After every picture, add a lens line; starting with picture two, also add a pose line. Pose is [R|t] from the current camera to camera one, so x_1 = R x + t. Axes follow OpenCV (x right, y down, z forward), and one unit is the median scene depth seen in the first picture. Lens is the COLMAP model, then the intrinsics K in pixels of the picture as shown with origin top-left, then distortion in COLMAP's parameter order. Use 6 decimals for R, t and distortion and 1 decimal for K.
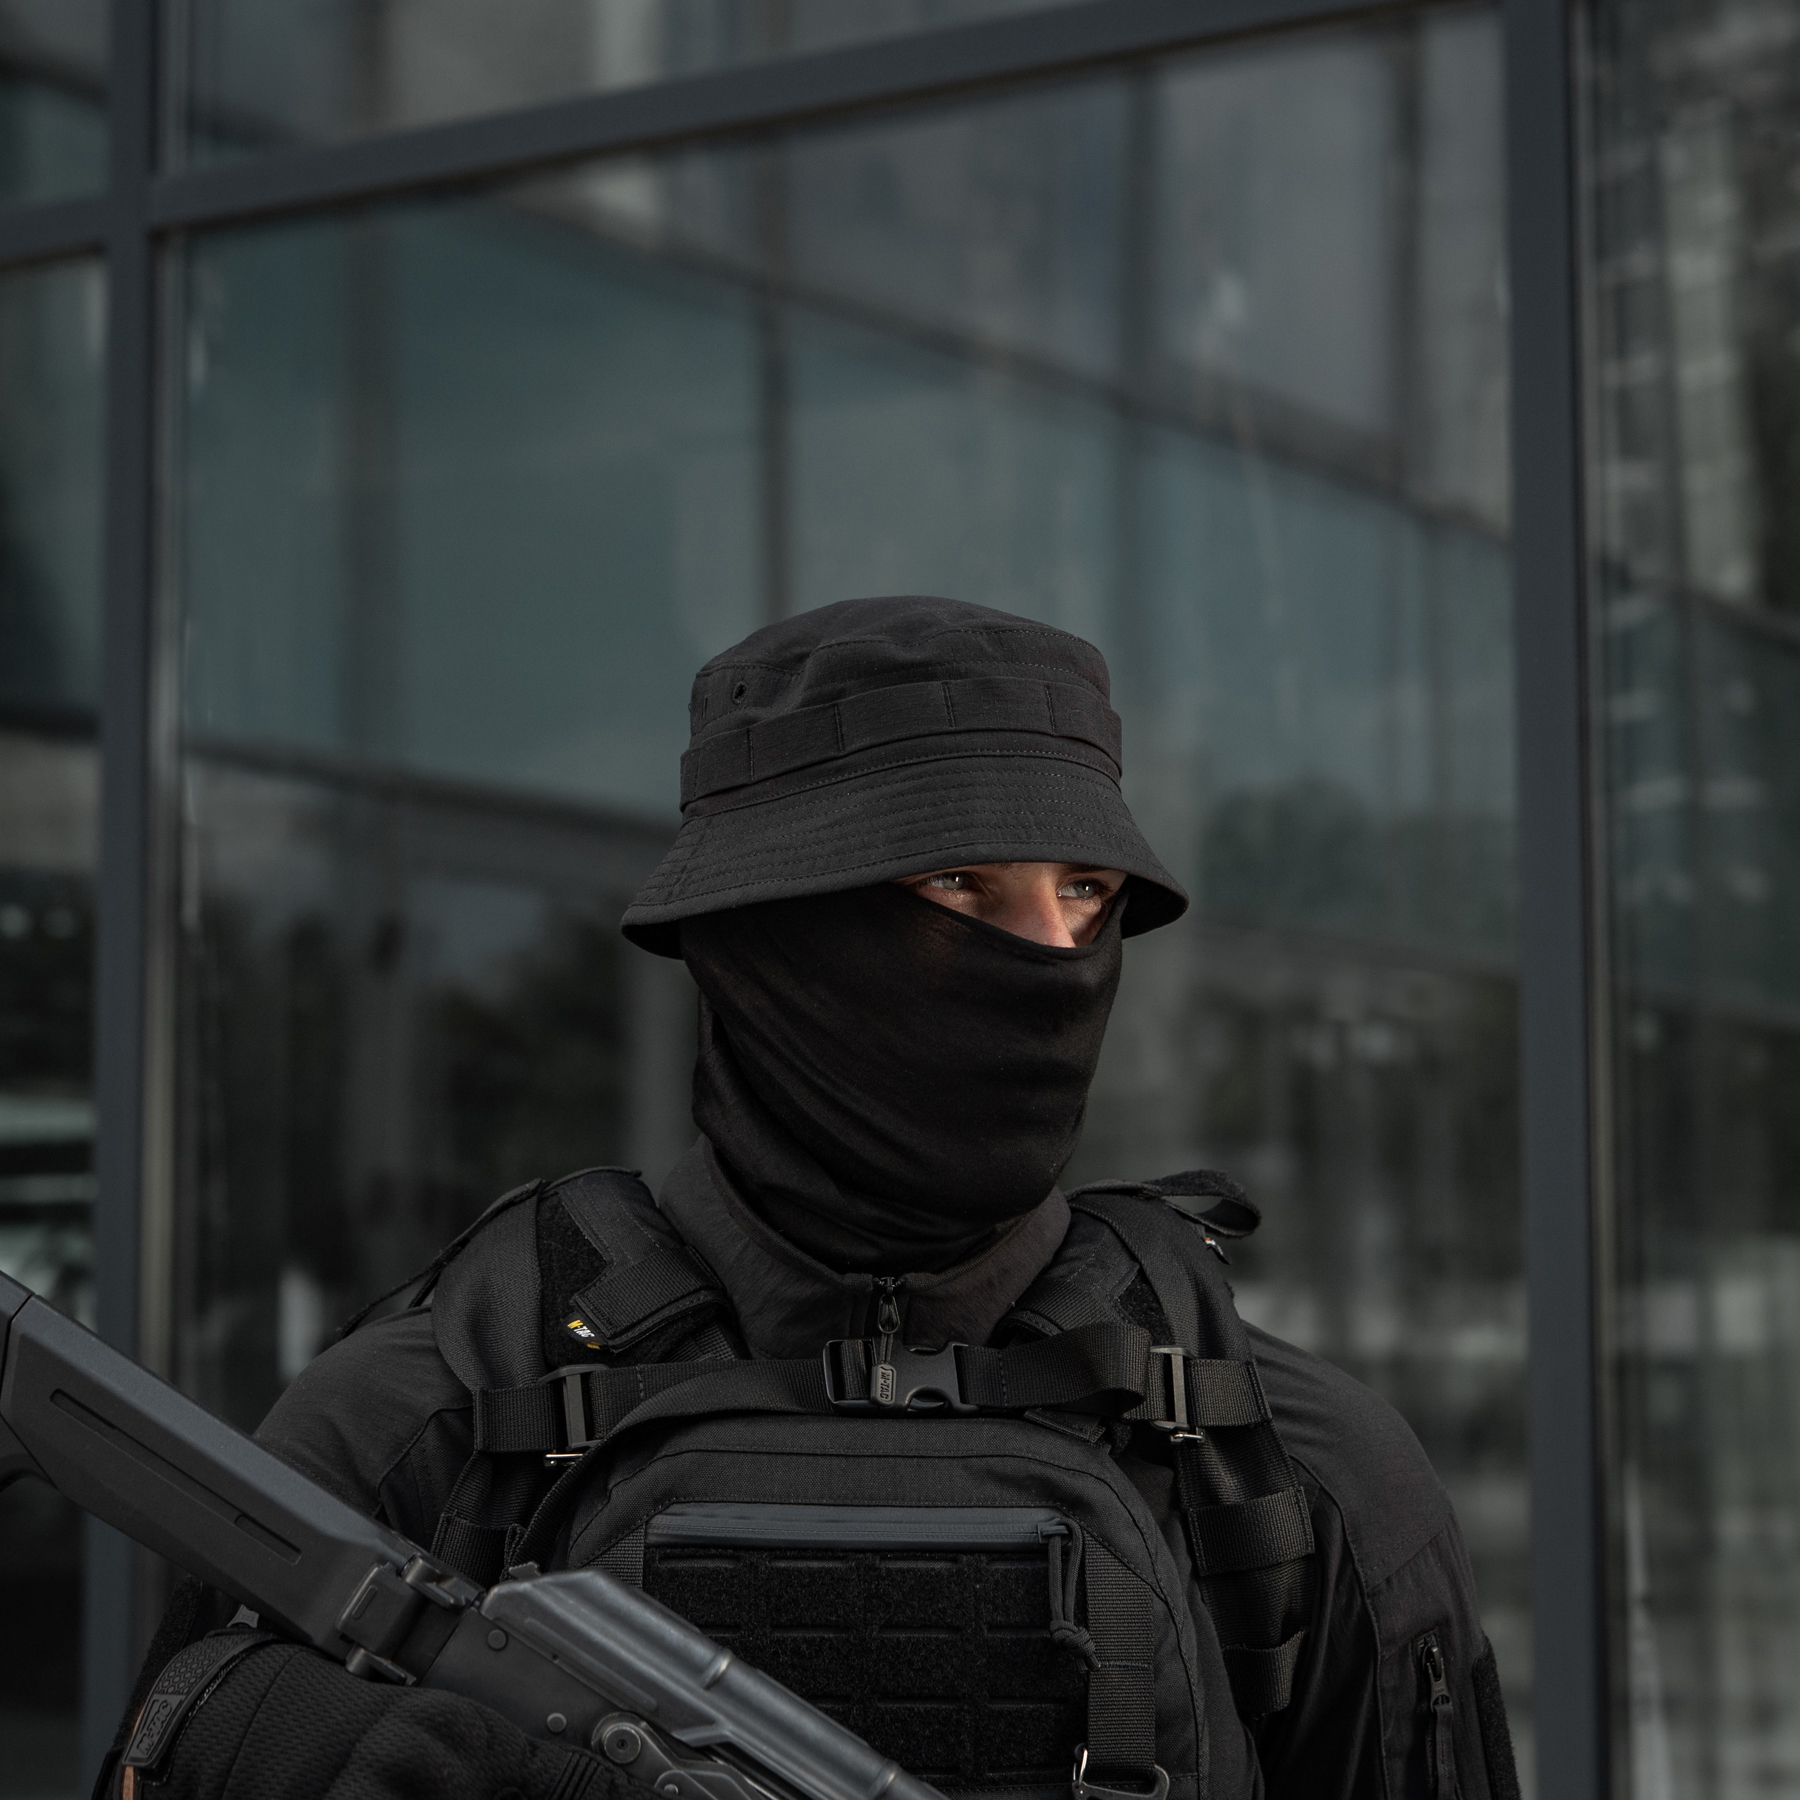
lens RADIAL K [[4654.9, 0, 900.0], [0, 4654.9, 900.0], [0, 0, 1]] dist [-0.104336, -0.882784]
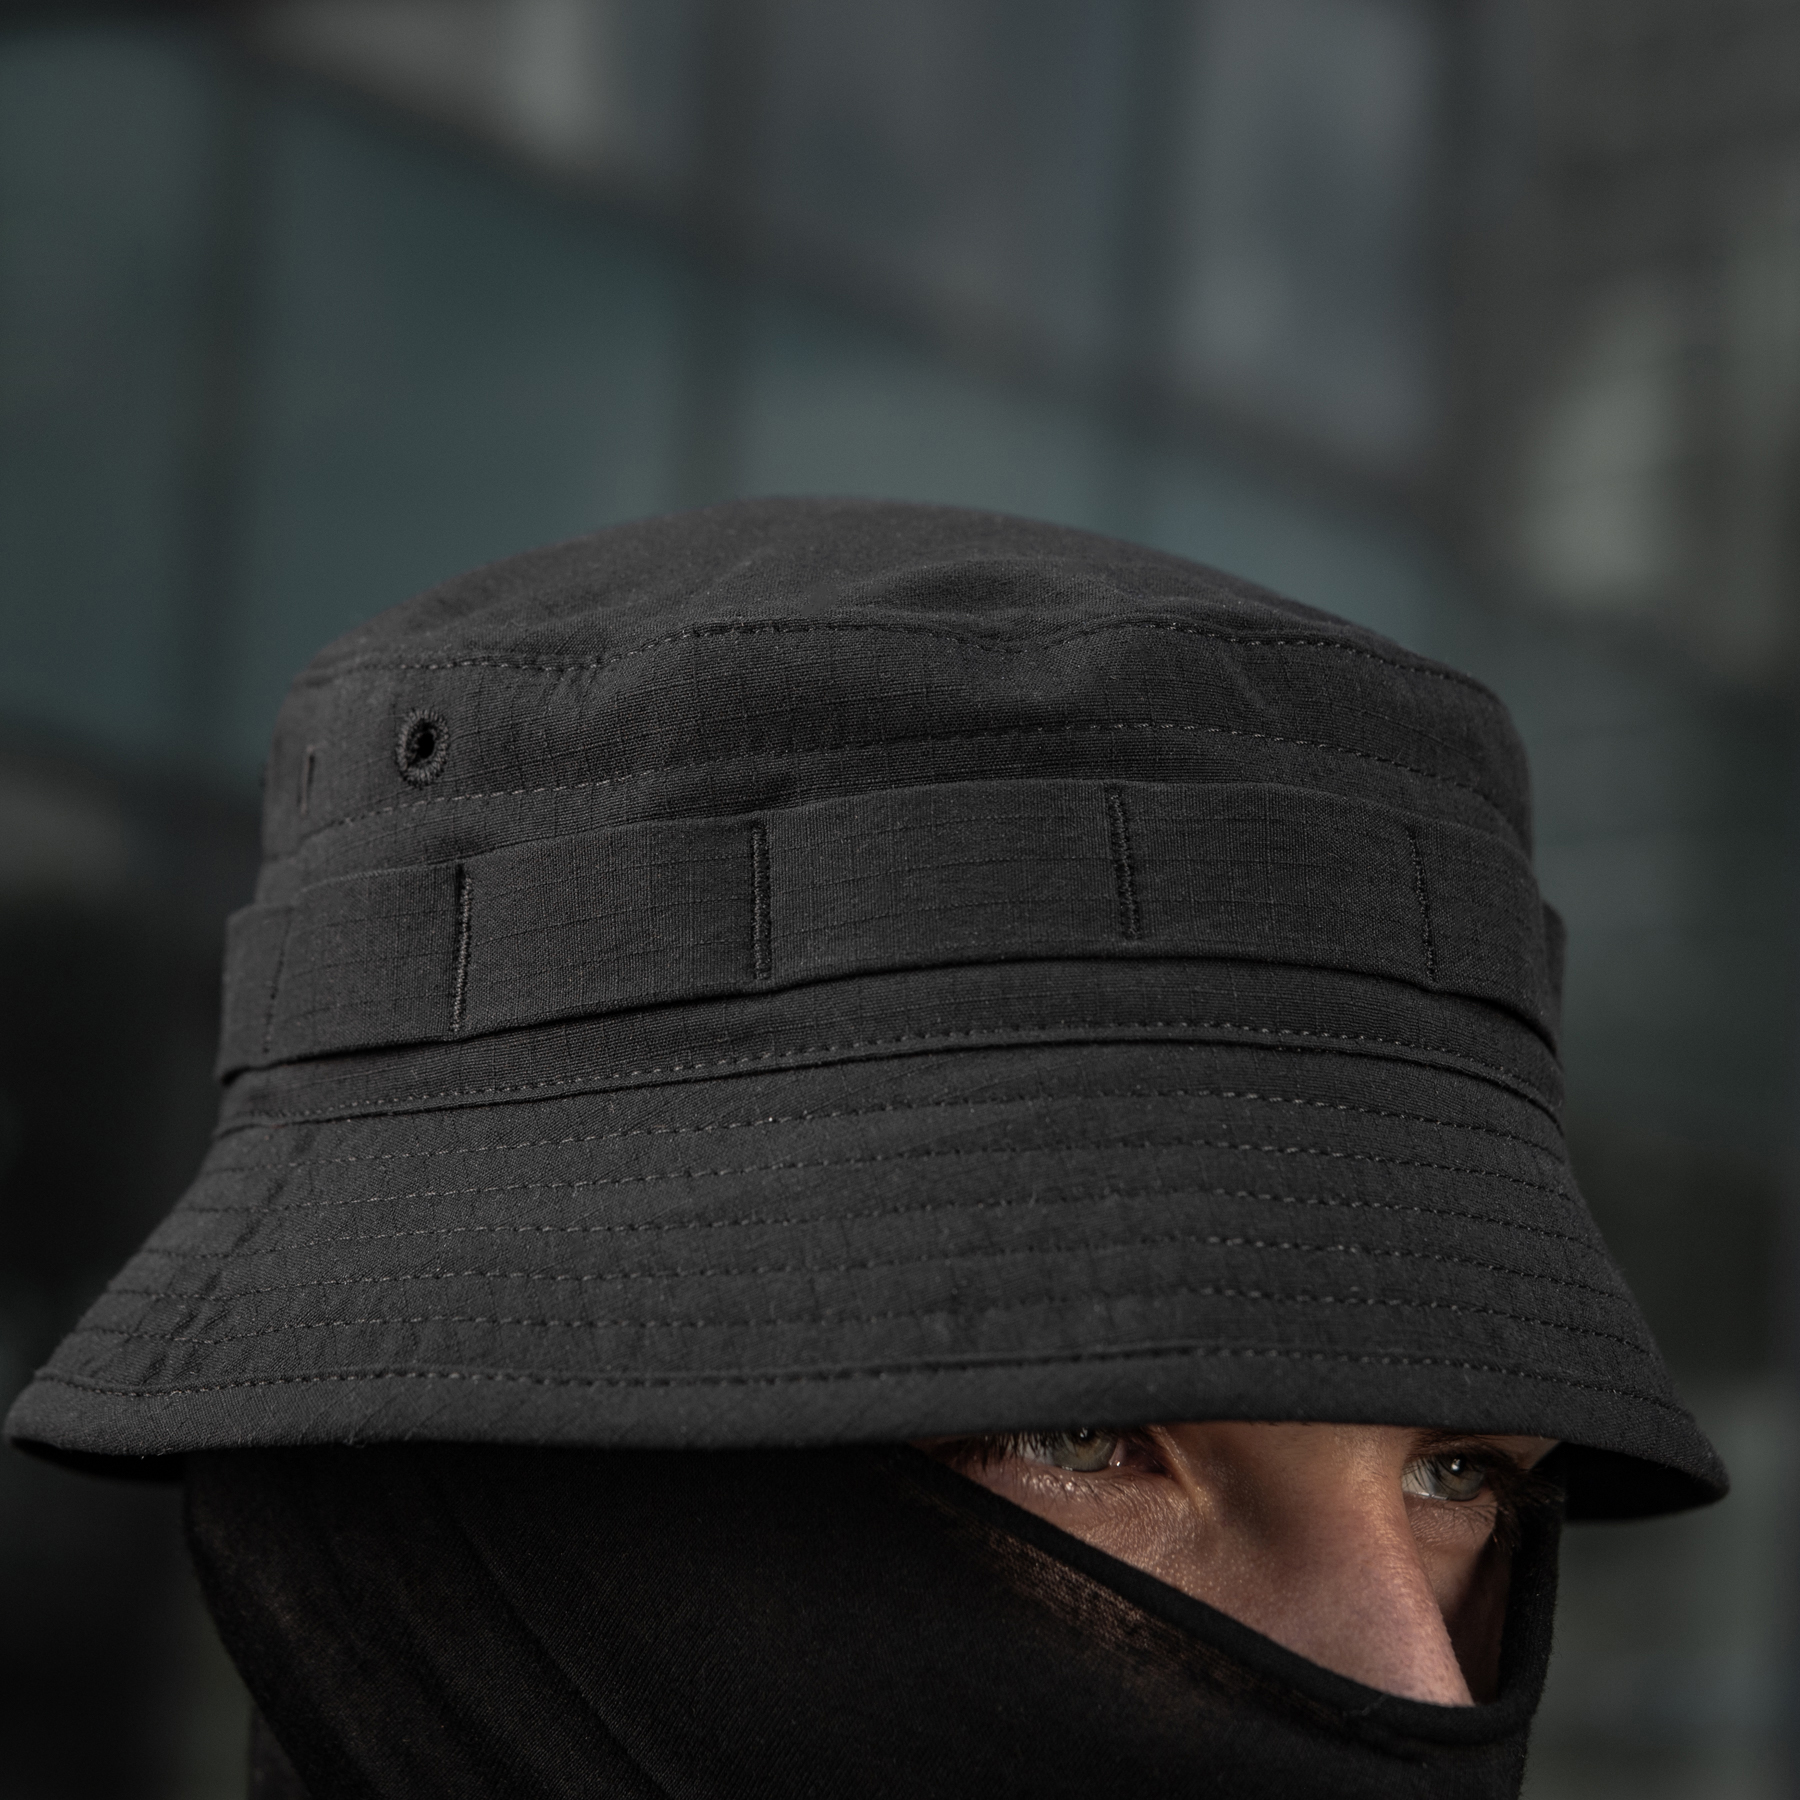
lens RADIAL K [[4654.9, 0, 900.0], [0, 4654.9, 900.0], [0, 0, 1]] dist [-0.104336, -0.882784]
pose [[0.990332, 0.104057, 0.091730, -0.032109], [-0.105401, 0.994380, 0.009918, -0.040971], [-0.090182, -0.019490, 0.995735, 0.693948]]
